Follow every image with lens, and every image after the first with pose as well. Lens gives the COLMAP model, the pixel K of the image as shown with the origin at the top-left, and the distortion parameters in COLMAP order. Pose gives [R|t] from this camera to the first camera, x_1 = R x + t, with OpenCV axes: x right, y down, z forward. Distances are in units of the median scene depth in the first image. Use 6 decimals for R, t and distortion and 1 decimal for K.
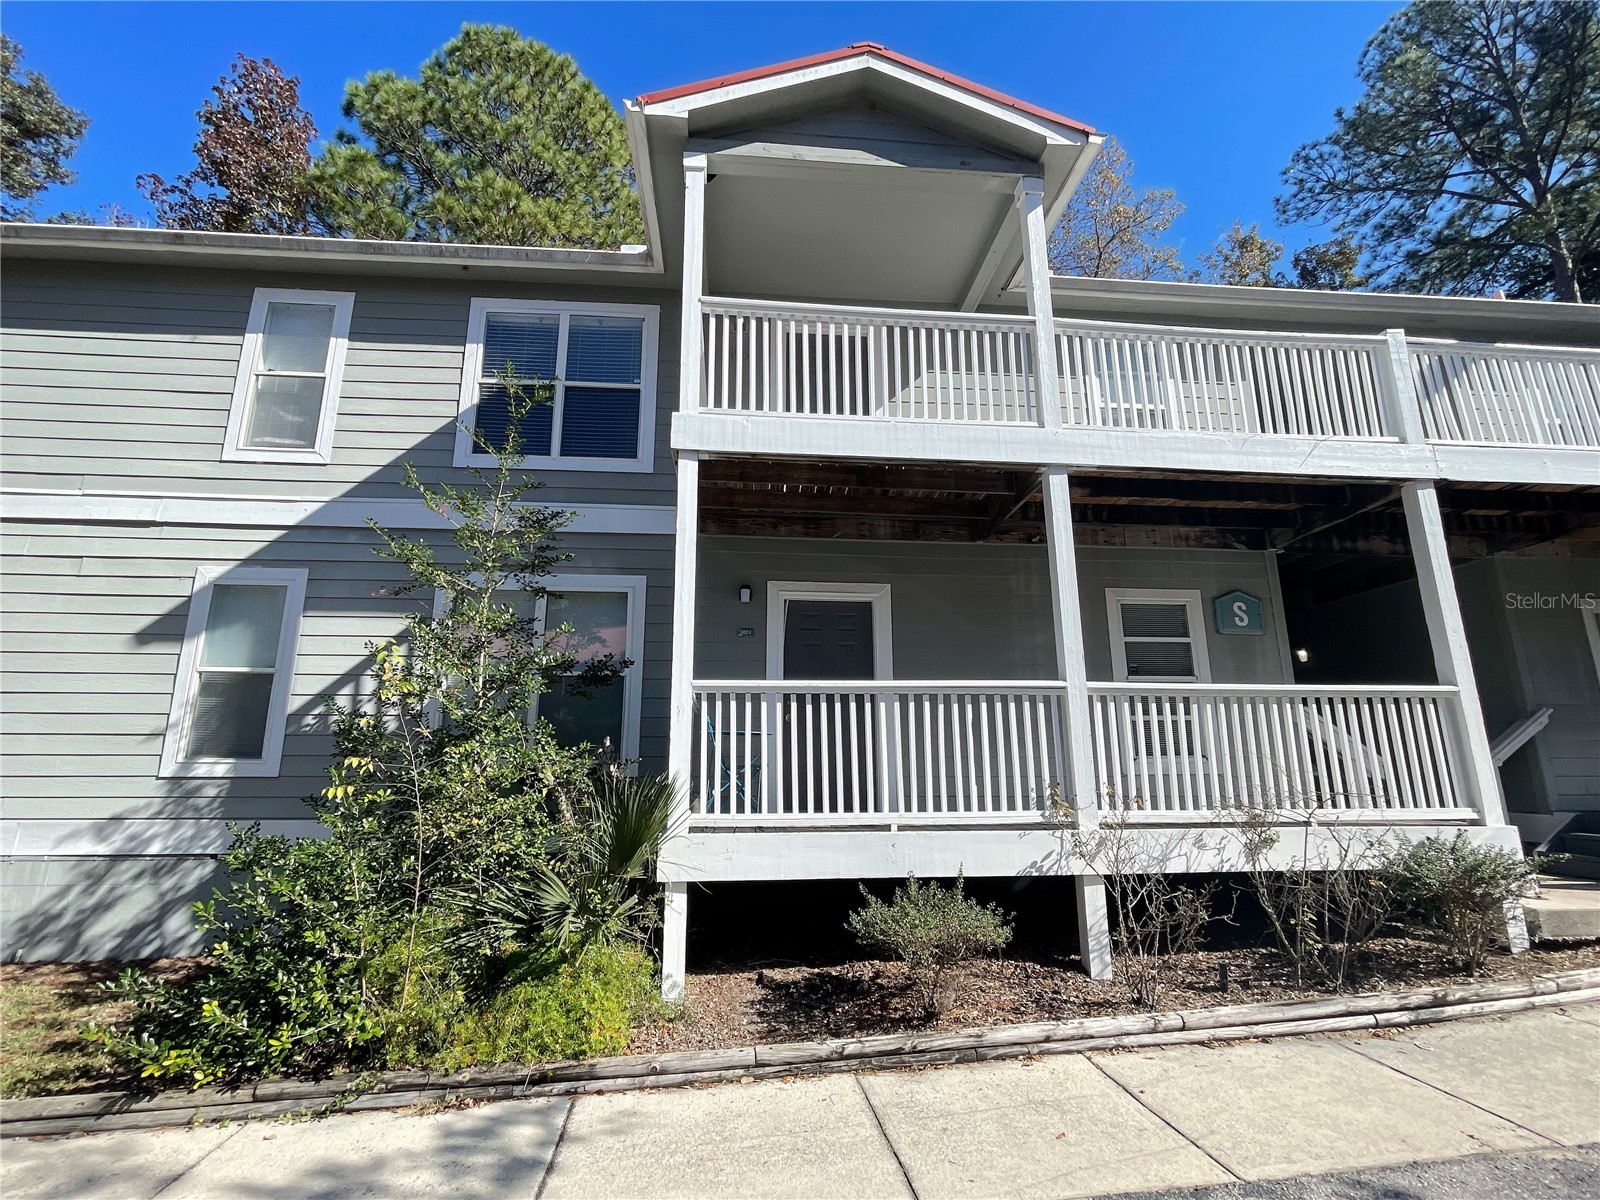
lens RADIAL K [[734.5, 0, 800.0], [0, 734.5, 600.0], [0, 0, 1]] dist [-0.035741, 0.021828]
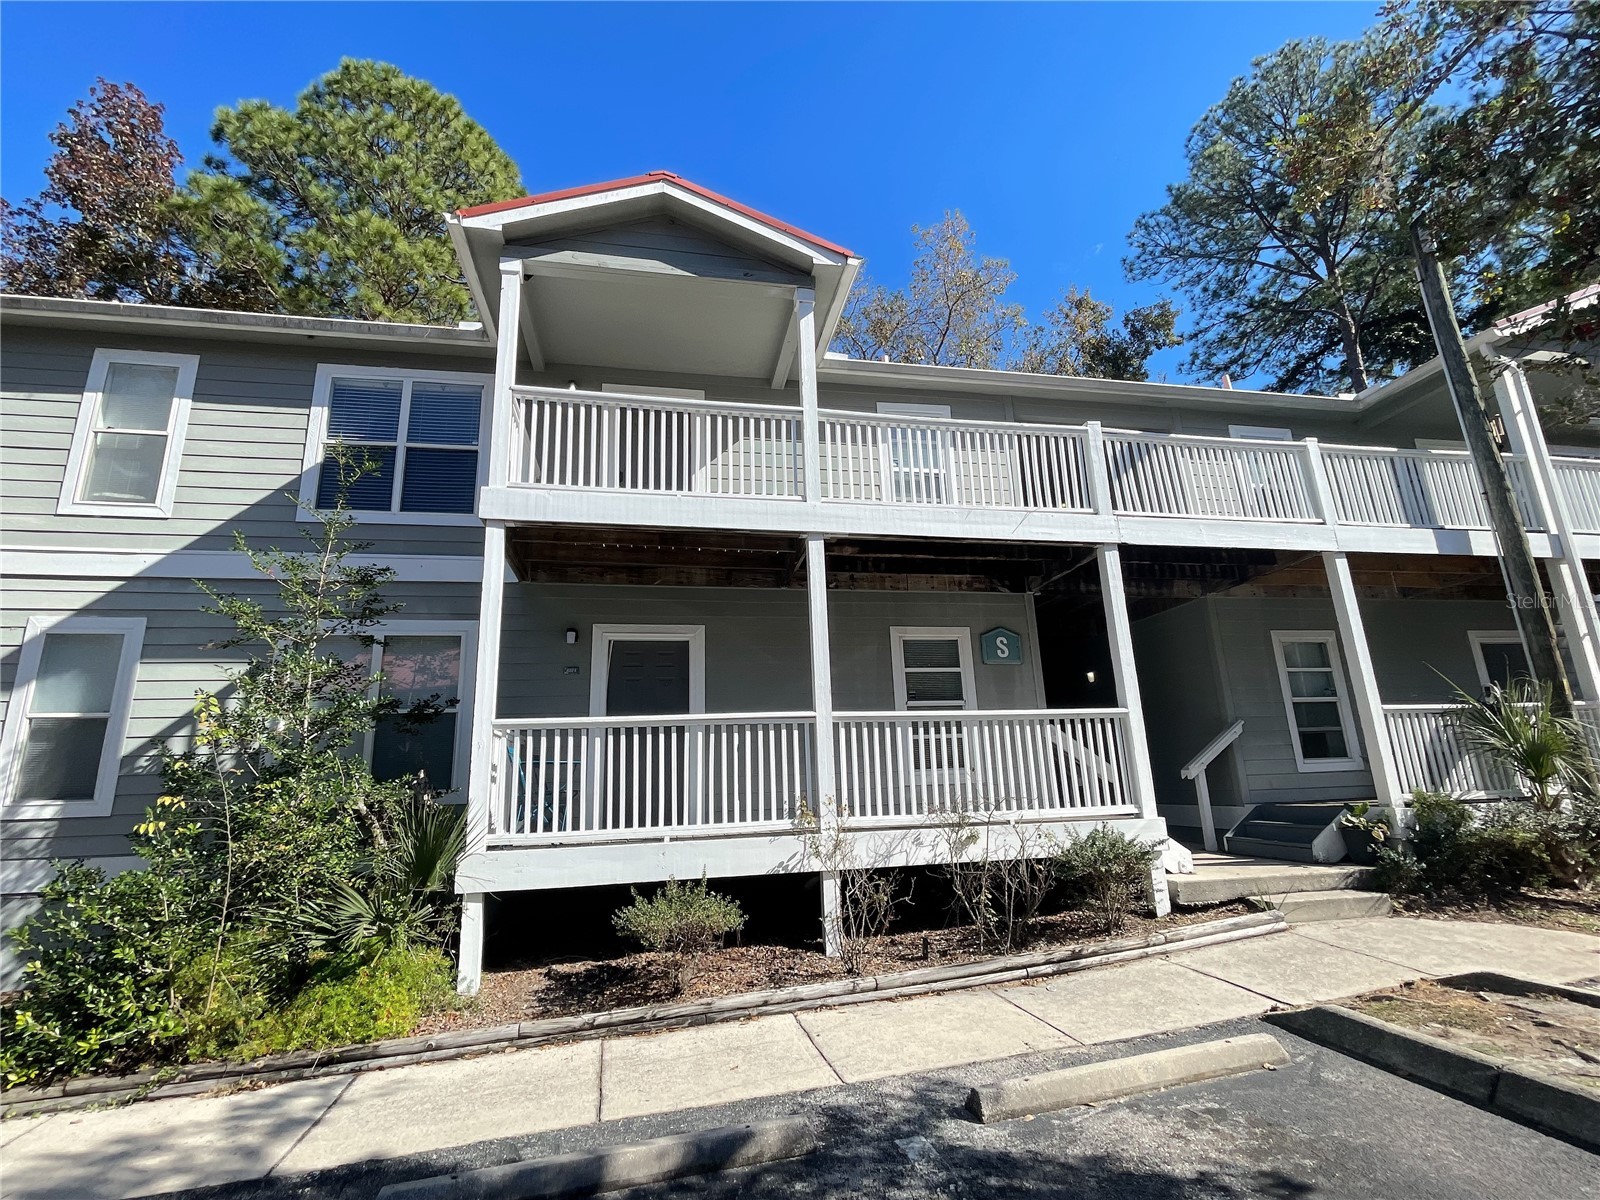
lens RADIAL K [[733.9, 0, 810.8], [0, 733.9, 598.5], [0, 0, 1]] dist [-0.008044, 0.001448]
pose [[0.993691, -0.006425, 0.111967, 0.201146], [0.008966, 0.999713, -0.022199, -0.046459], [-0.111792, 0.023063, 0.993464, -0.201557]]
